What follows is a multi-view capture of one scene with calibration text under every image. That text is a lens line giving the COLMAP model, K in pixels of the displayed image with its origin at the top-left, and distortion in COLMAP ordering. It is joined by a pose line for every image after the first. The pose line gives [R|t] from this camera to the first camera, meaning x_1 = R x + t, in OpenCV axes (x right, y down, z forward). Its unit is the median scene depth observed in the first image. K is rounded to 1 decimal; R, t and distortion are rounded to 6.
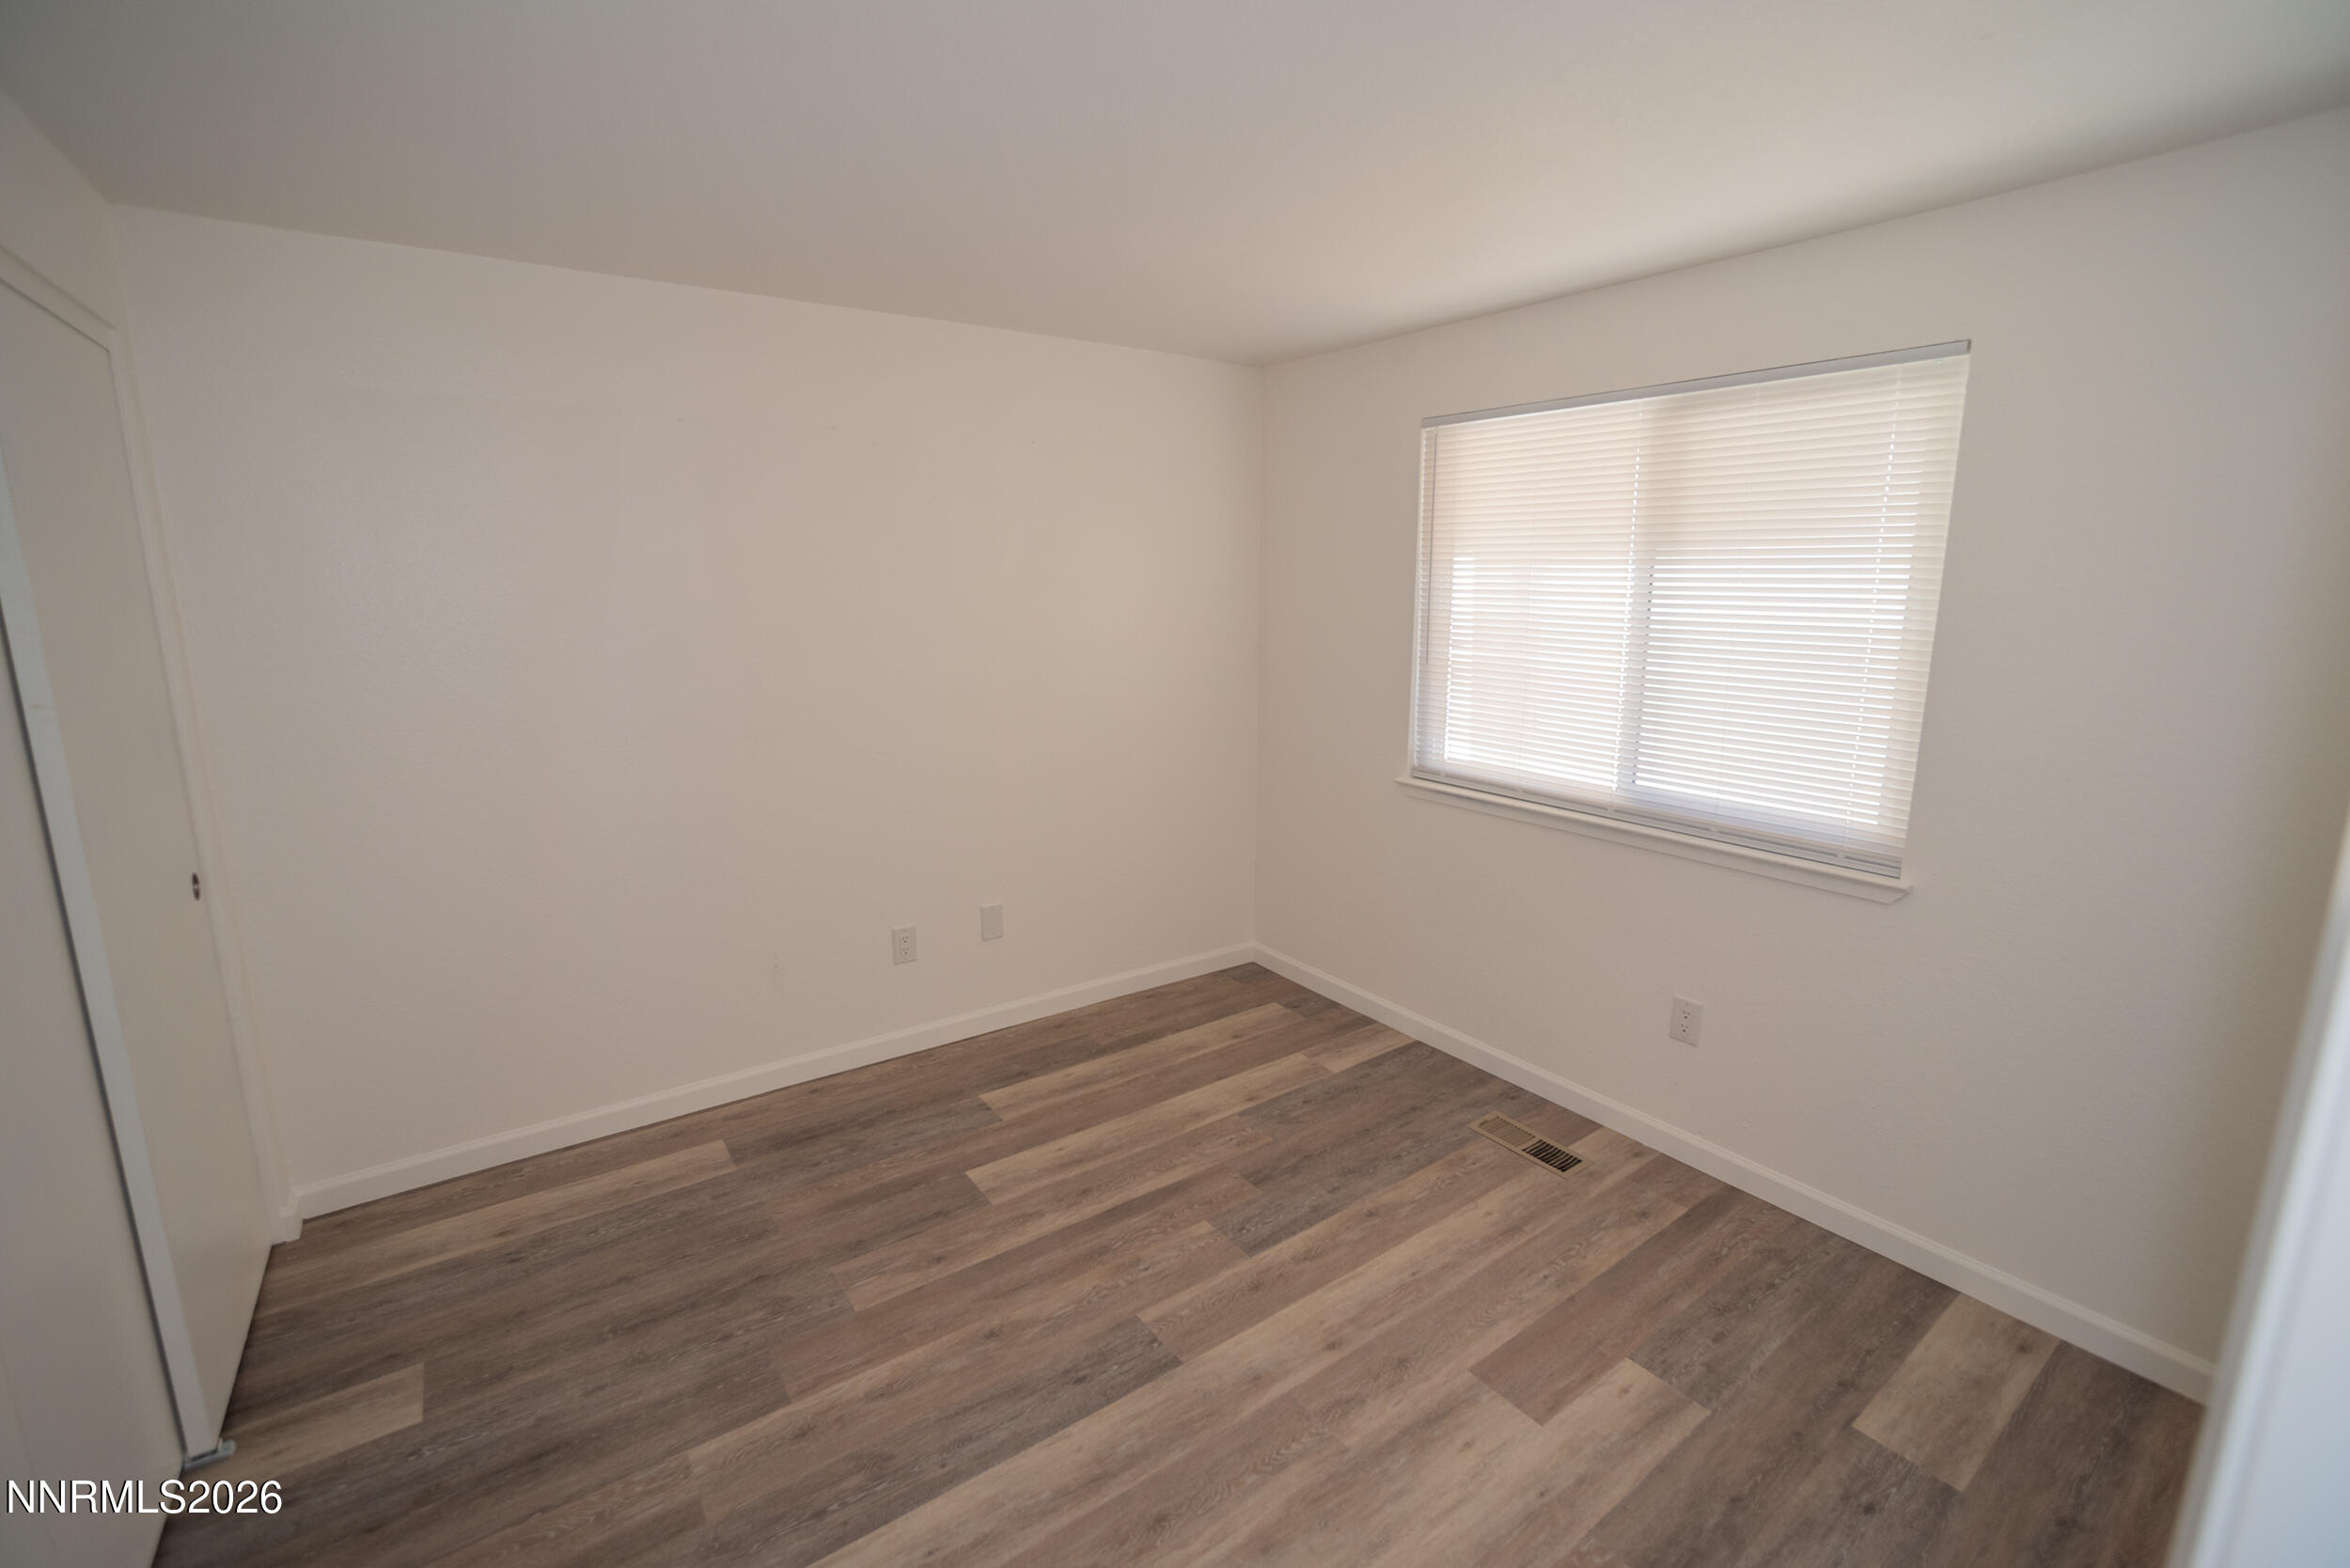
lens RADIAL K [[1006.4, 0, 1168.0], [0, 1006.4, 778.4], [0, 0, 1]] dist [-0.057169, 0.017983]
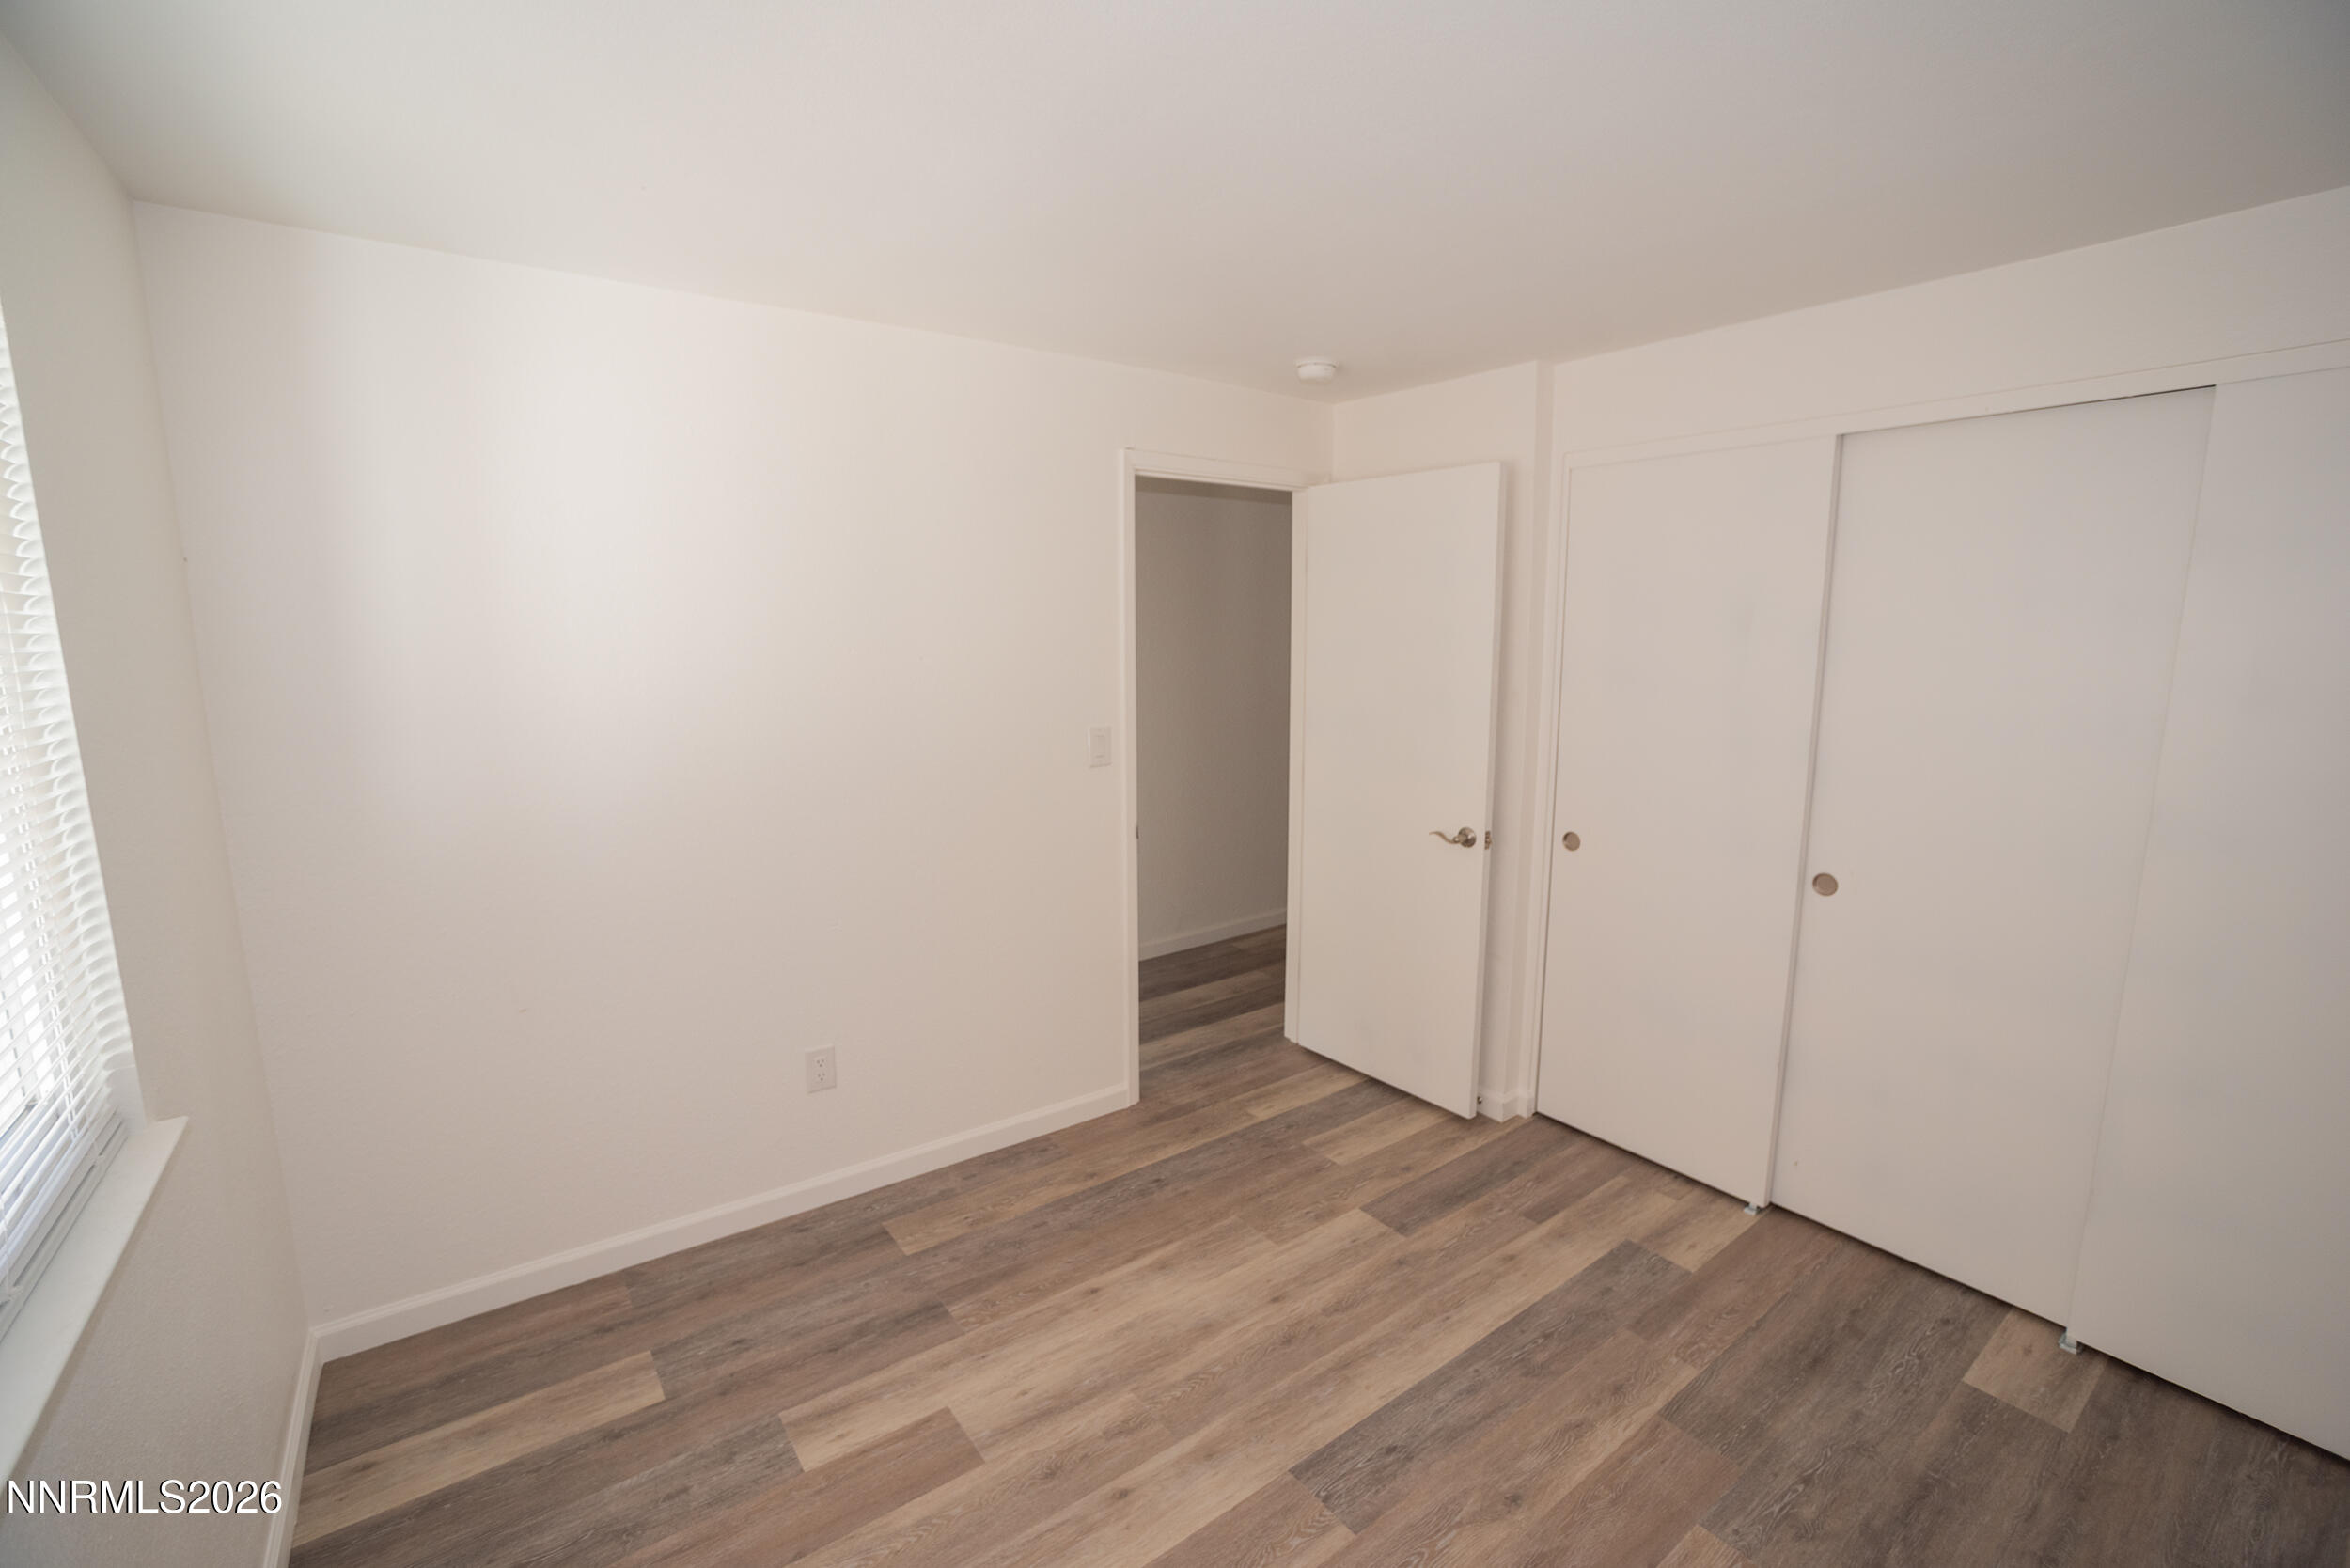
lens RADIAL K [[1006.4, 0, 1168.0], [0, 1006.4, 778.4], [0, 0, 1]] dist [-0.057169, 0.017983]
pose [[-0.999883, 0.004912, -0.014469, 0.145947], [-0.000418, 0.937769, 0.347259, -0.355107], [0.015275, 0.347225, -0.937658, 1.728481]]
